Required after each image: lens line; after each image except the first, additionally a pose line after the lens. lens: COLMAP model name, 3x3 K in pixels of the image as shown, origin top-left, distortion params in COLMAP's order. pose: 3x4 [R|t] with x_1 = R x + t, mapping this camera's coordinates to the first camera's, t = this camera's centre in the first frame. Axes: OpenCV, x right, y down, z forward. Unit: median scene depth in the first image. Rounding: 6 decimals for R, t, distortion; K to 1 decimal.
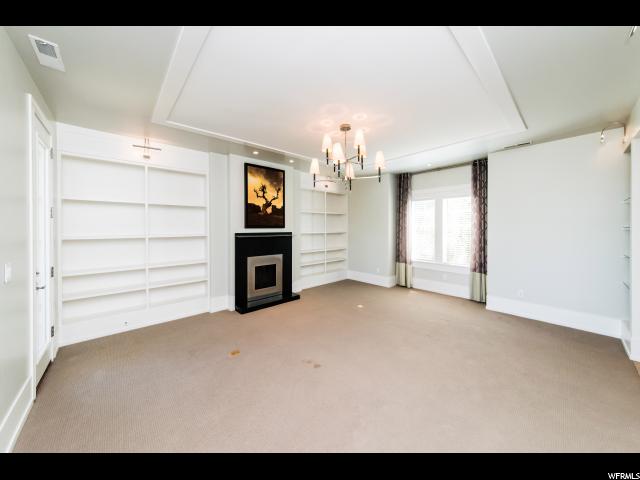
lens RADIAL K [[228.7, 0, 320.8], [0, 228.7, 227.2], [0, 0, 1]] dist [-0.000412, -0.000018]
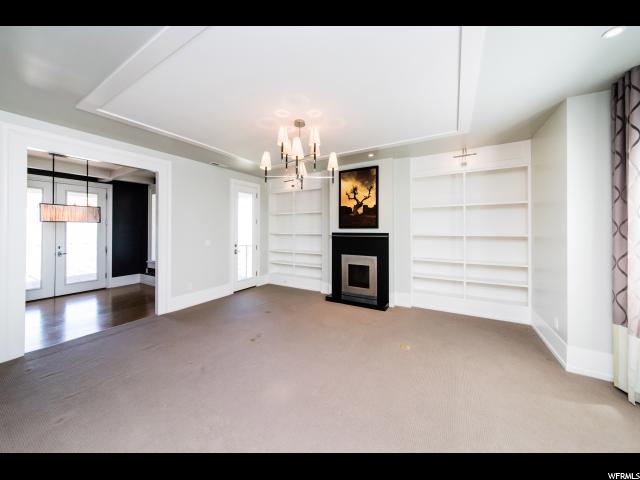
lens RADIAL K [[228.7, 0, 320.8], [0, 228.7, 227.2], [0, 0, 1]] dist [-0.000412, -0.000018]
pose [[0.290841, -0.011094, -0.956707, 0.680779], [-0.001551, 0.999926, -0.012067, 0.011156], [0.956770, 0.004993, 0.290802, 0.538016]]
